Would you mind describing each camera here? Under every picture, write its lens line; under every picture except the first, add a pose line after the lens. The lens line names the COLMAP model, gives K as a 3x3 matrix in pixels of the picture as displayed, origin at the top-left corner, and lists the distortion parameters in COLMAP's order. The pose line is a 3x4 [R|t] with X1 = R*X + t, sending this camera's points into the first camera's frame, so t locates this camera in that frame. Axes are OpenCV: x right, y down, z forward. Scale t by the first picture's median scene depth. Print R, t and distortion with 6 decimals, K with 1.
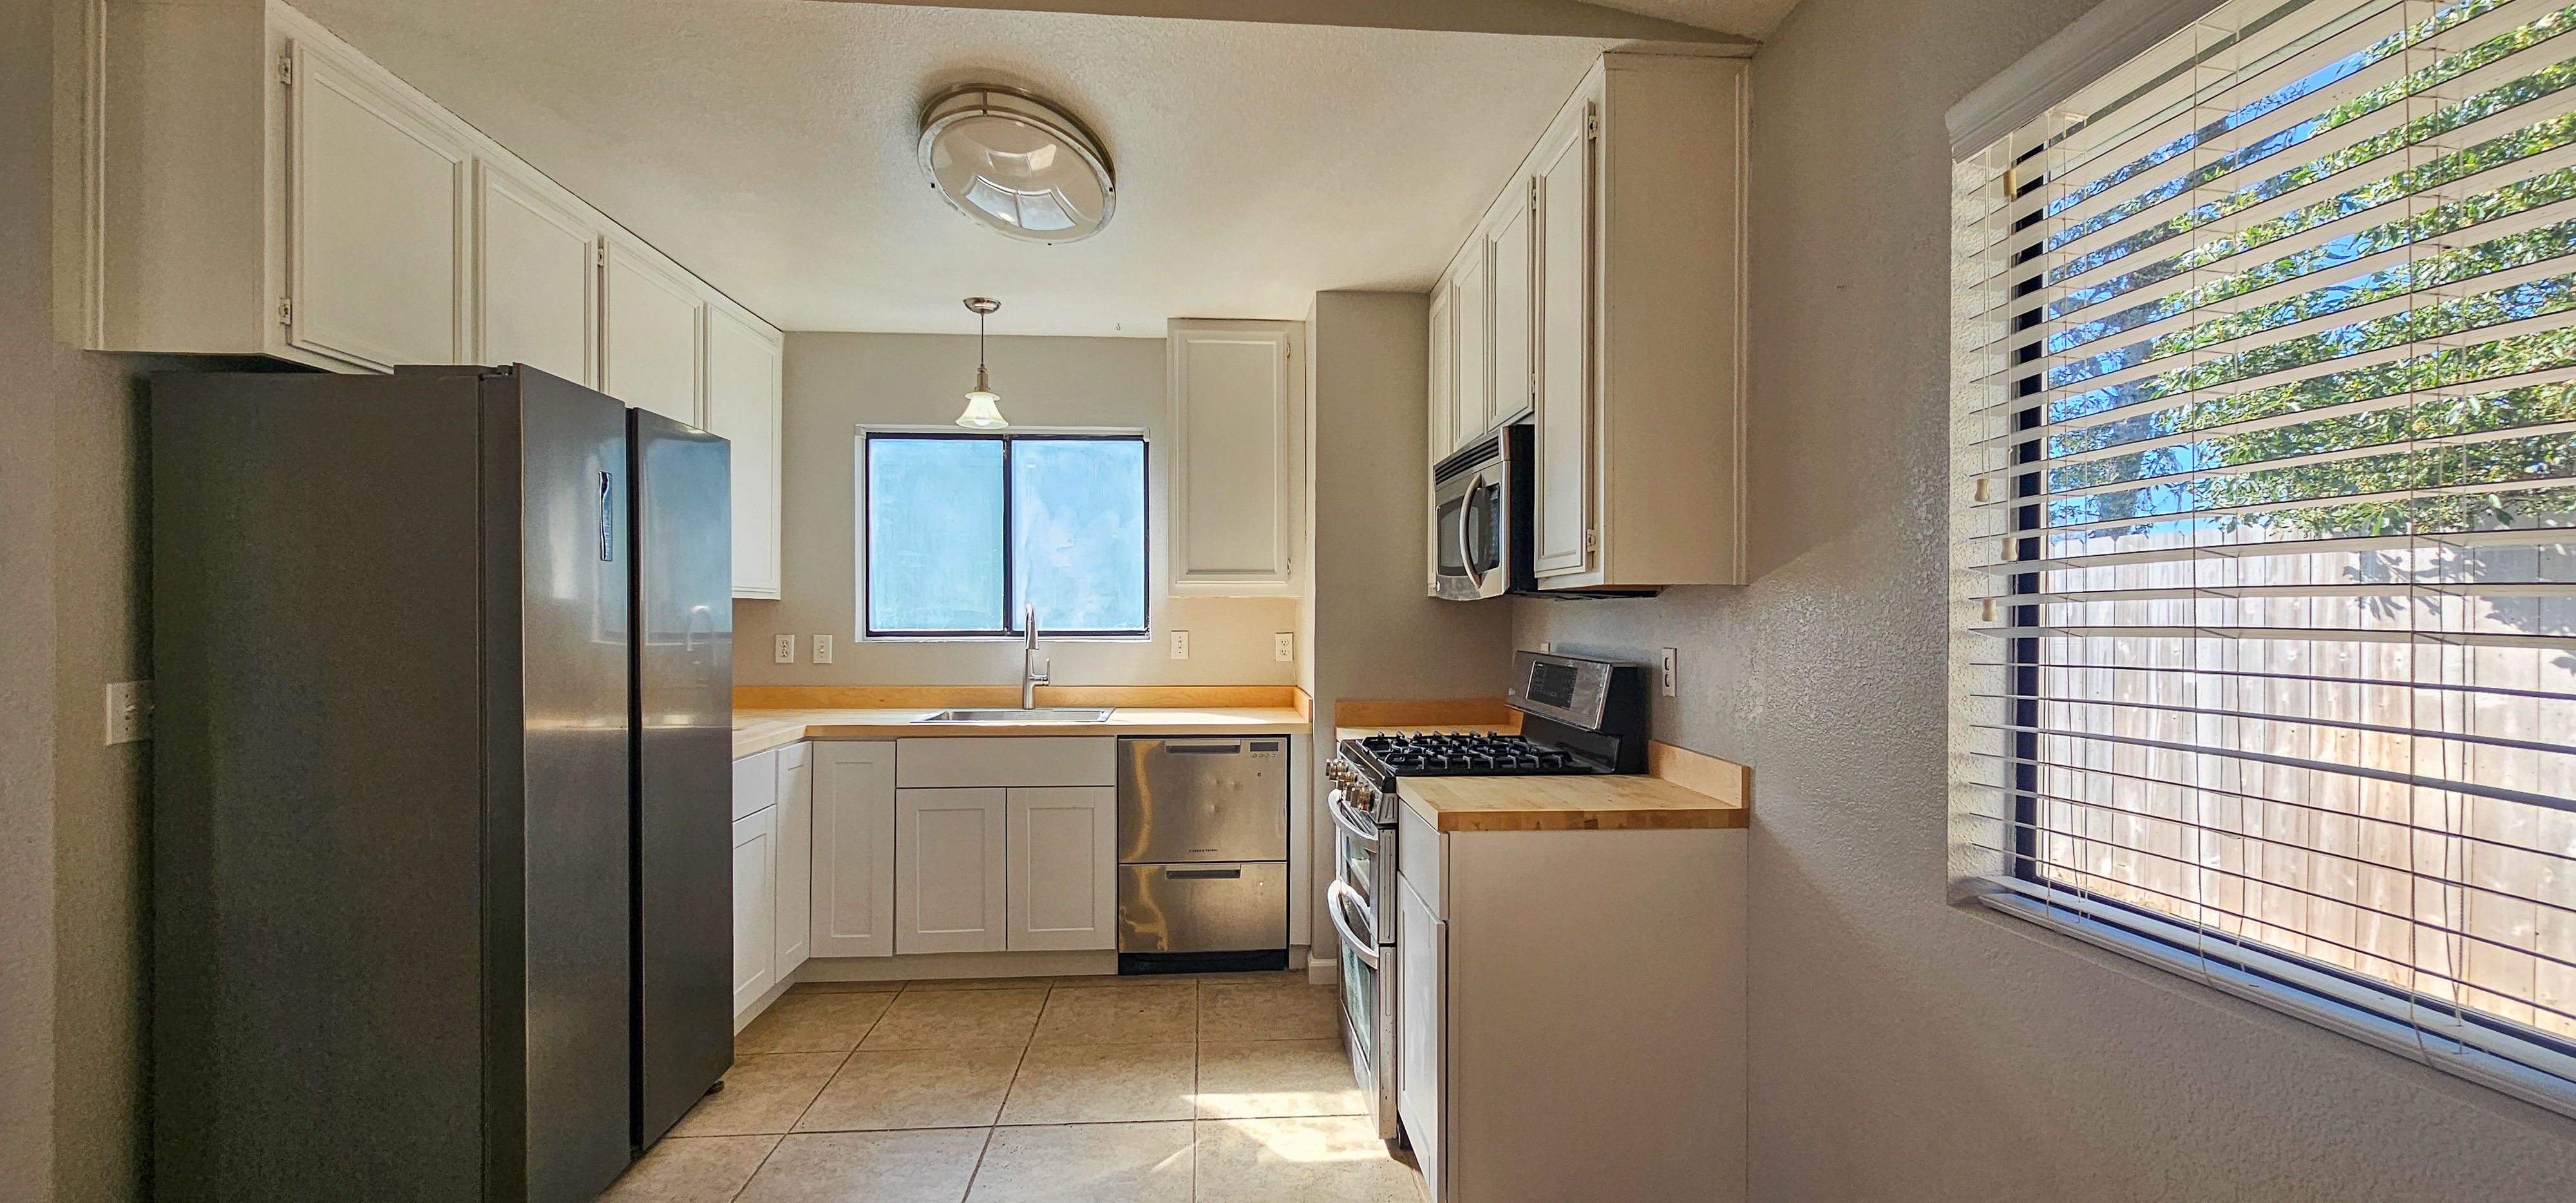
lens RADIAL K [[1072.5, 0, 1286.1], [0, 1072.5, 619.4], [0, 0, 1]] dist [-0.000274, -0.000287]
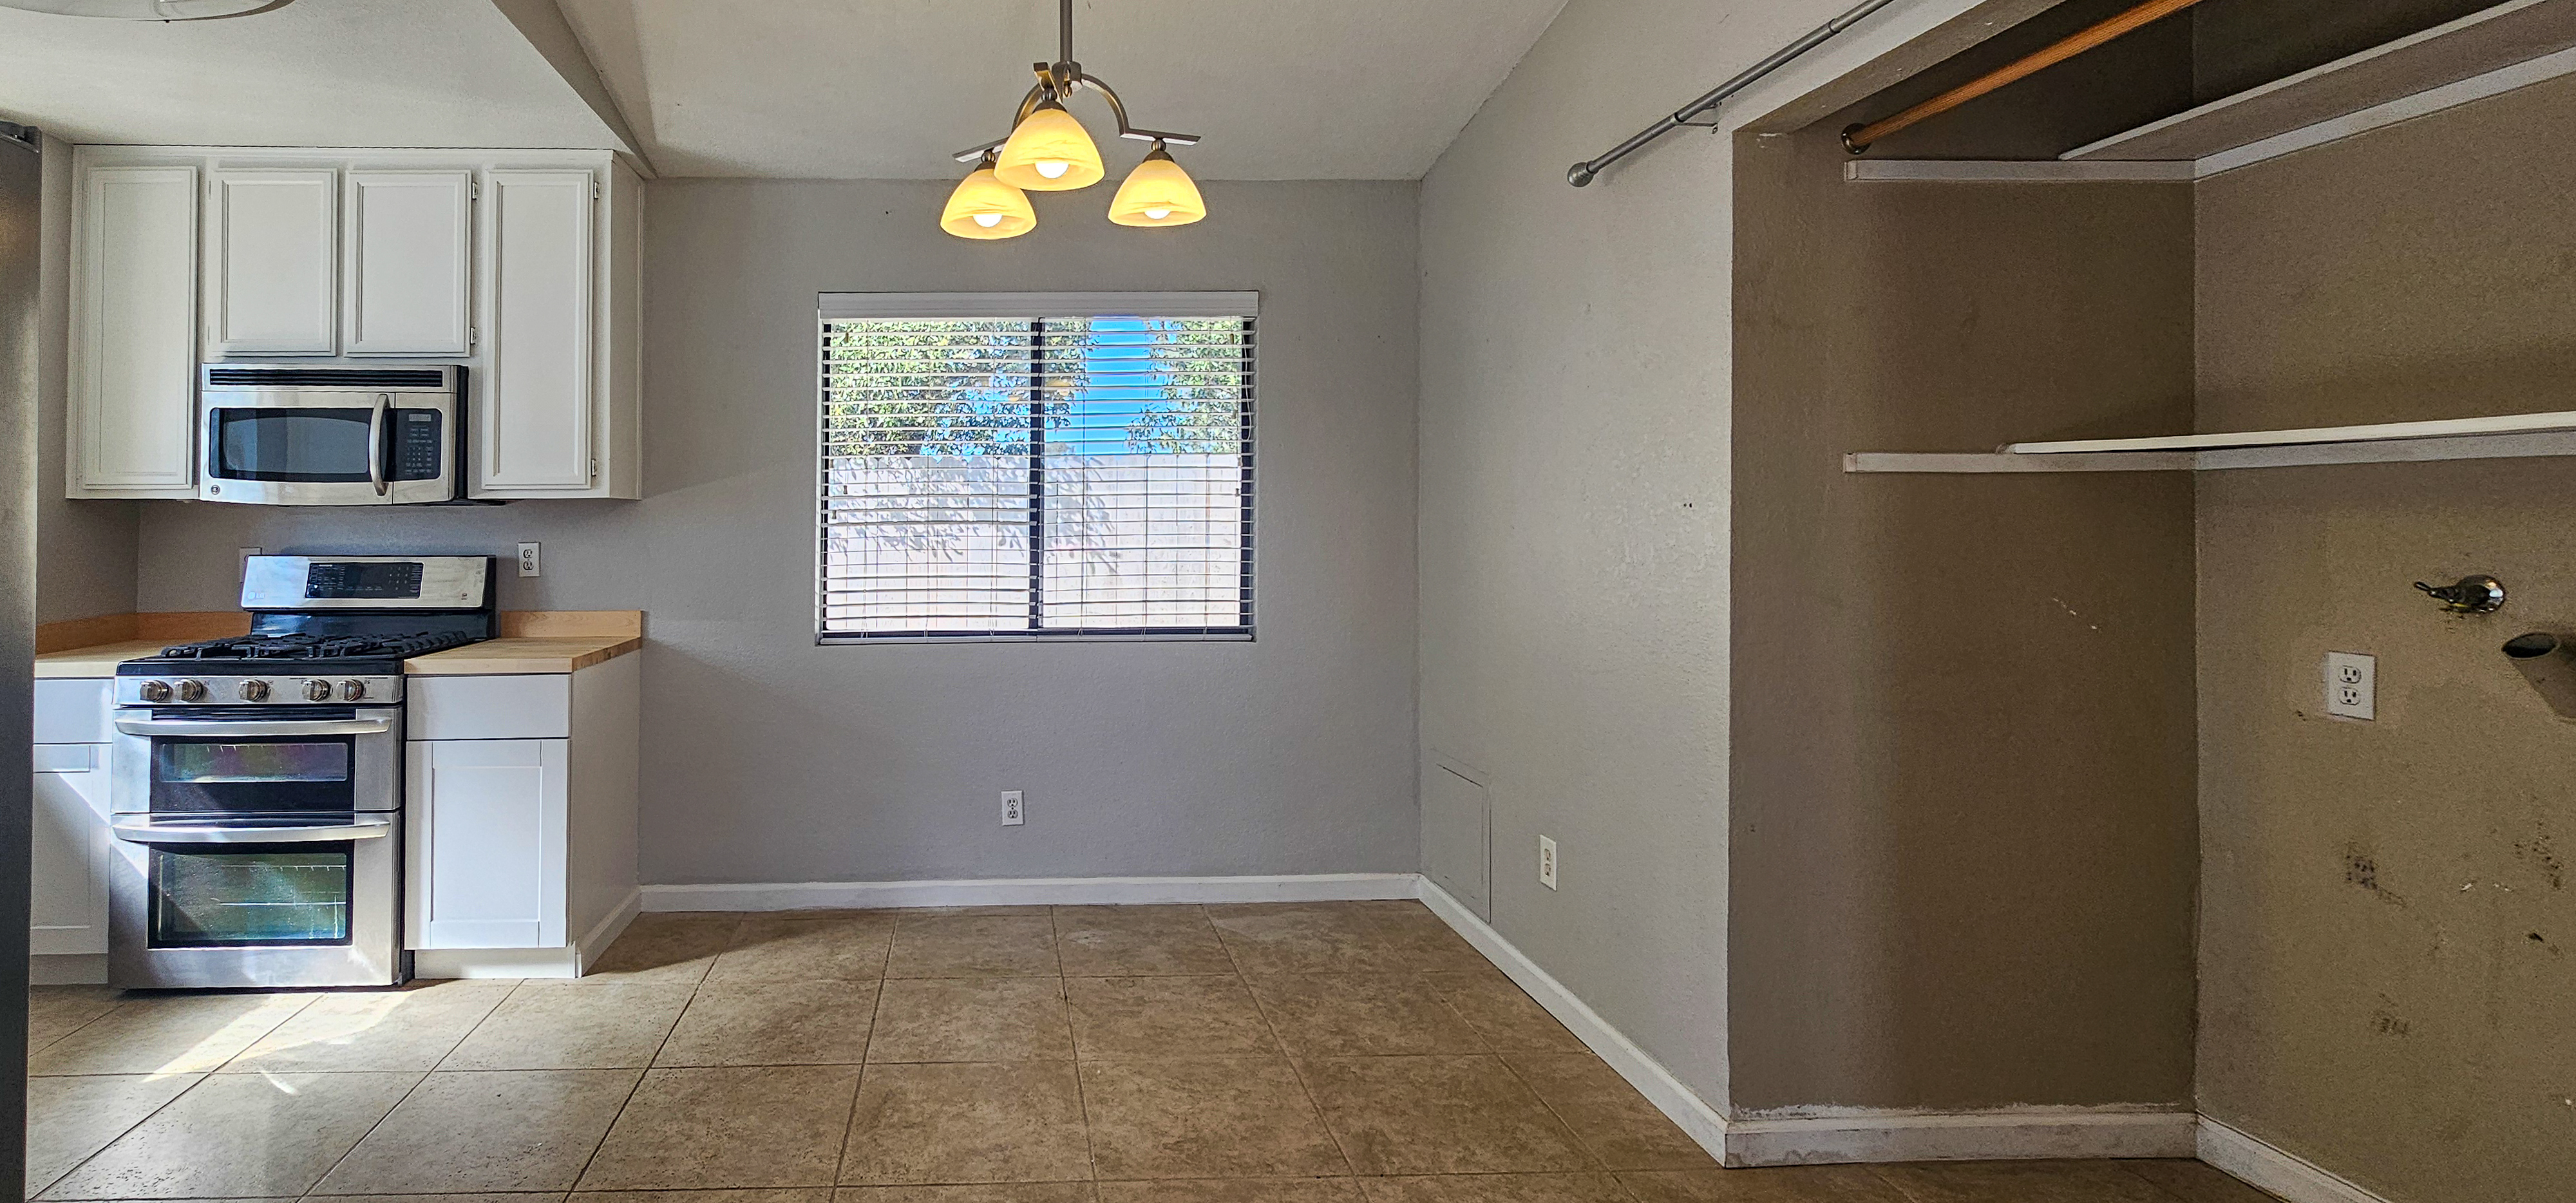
lens RADIAL K [[1072.5, 0, 1112.2], [0, 1072.5, 517.1], [0, 0, 1]] dist [-0.000274, -0.000287]
pose [[0.034935, -0.000420, 0.999390, -0.742455], [0.010930, 0.999940, 0.000038, 0.002547], [-0.999330, 0.010922, 0.034937, 0.149454]]
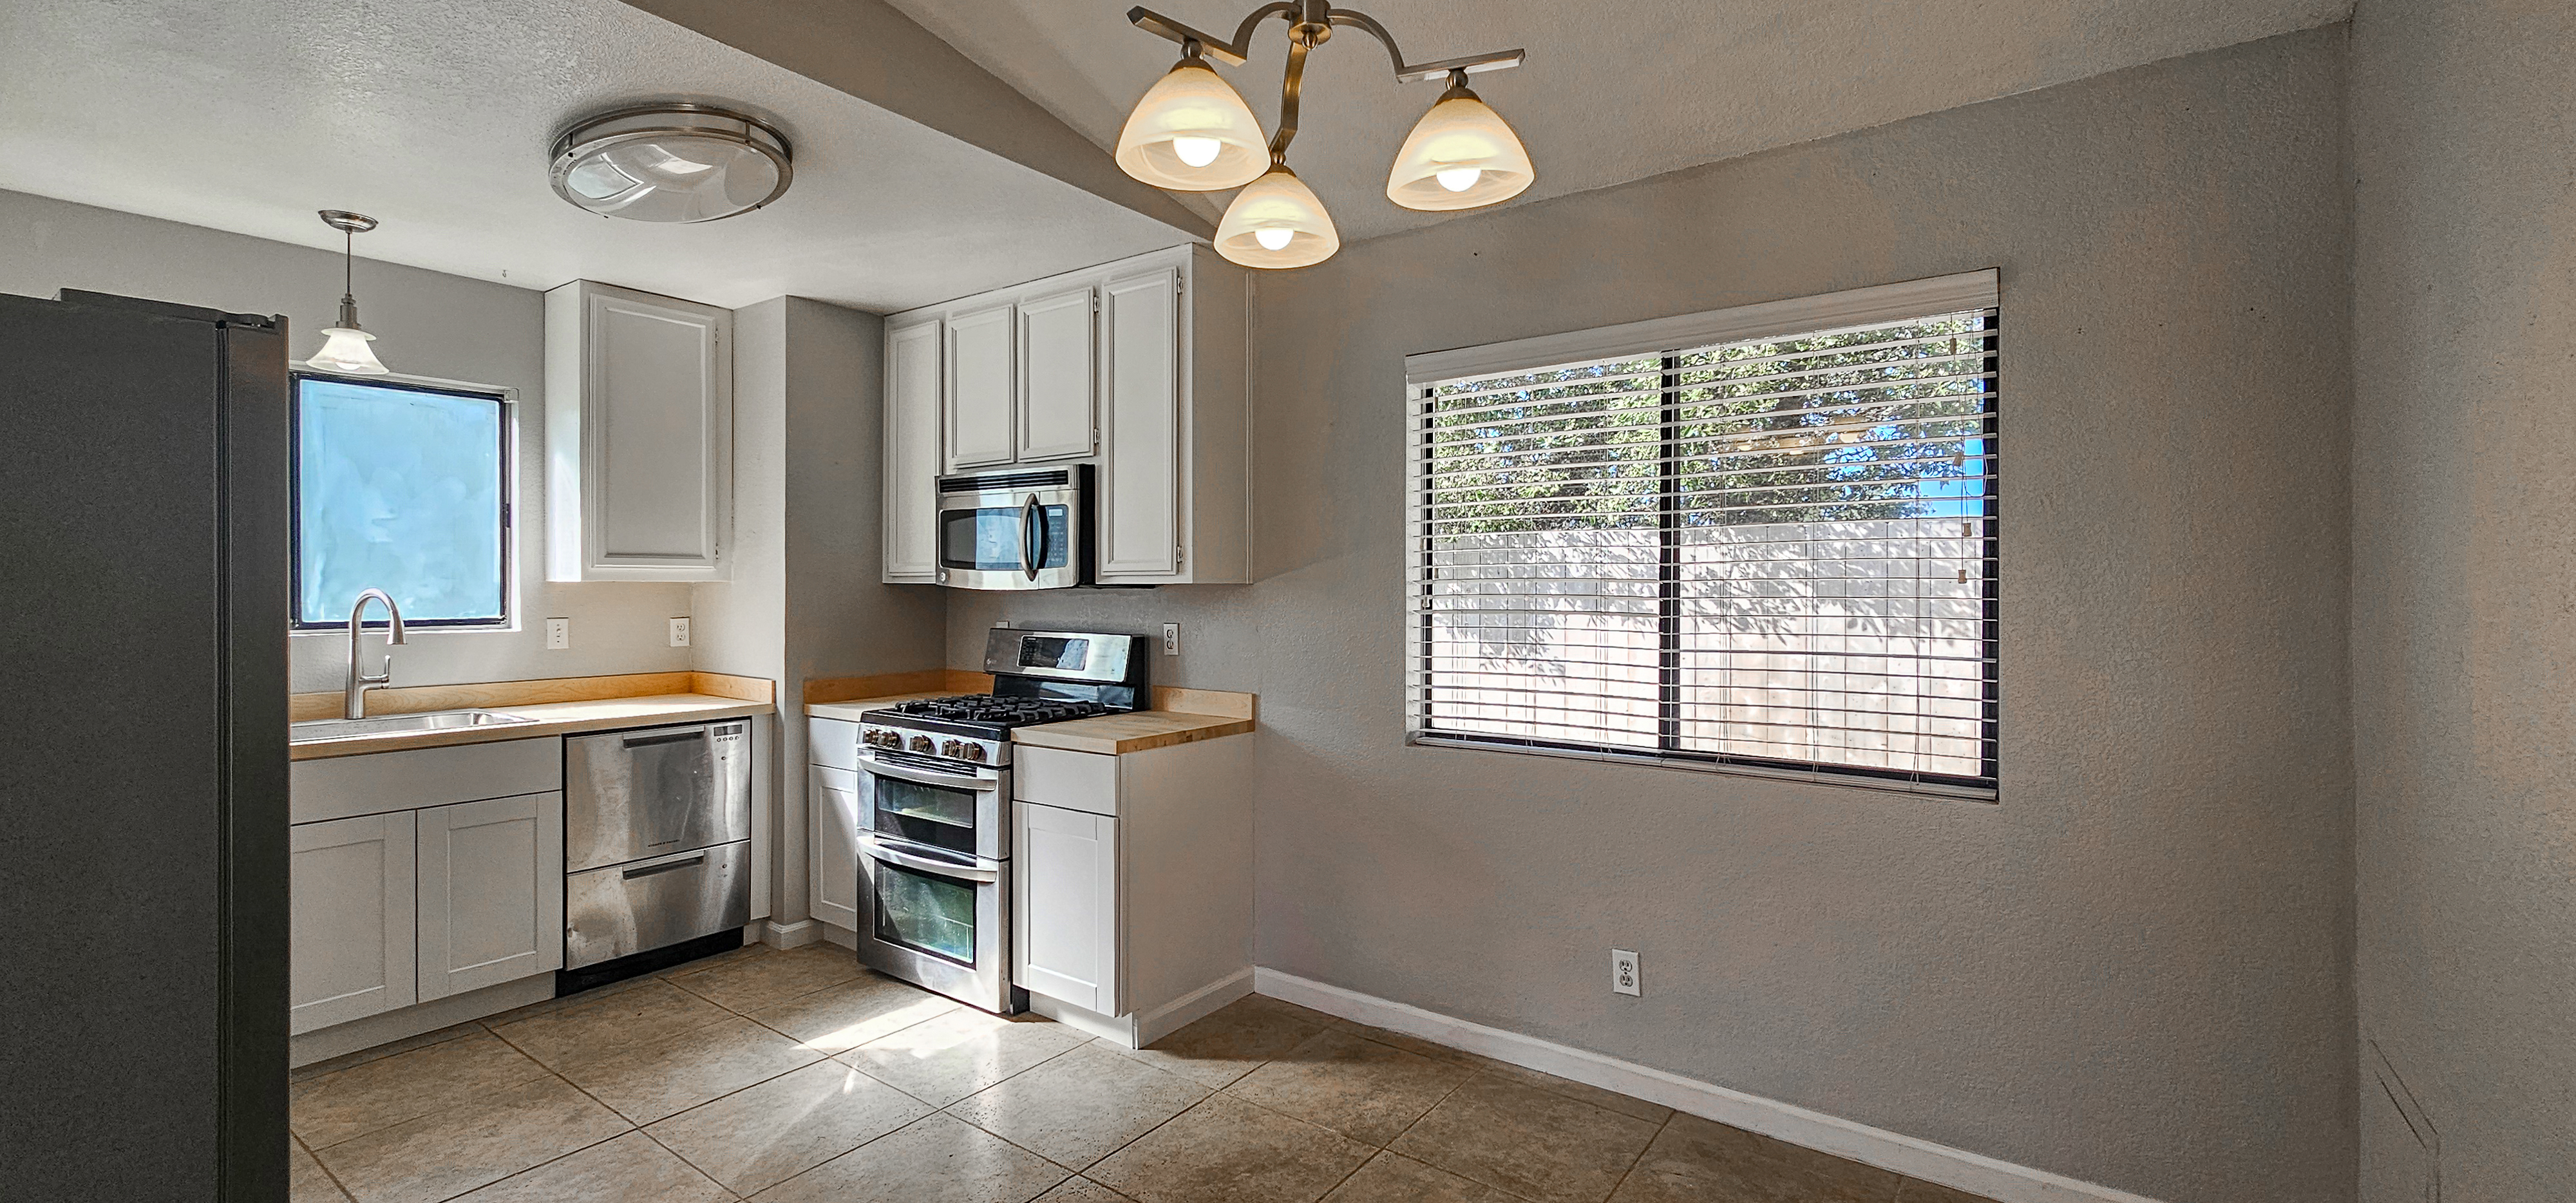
lens RADIAL K [[1072.5, 0, 1296.3], [0, 1072.5, 582.0], [0, 0, 1]] dist [-0.000274, -0.000287]
pose [[0.648563, 0.003635, 0.761153, -0.483354], [0.002827, 0.999970, -0.007184, -0.013905], [-0.761156, 0.006811, 0.648533, -0.075793]]
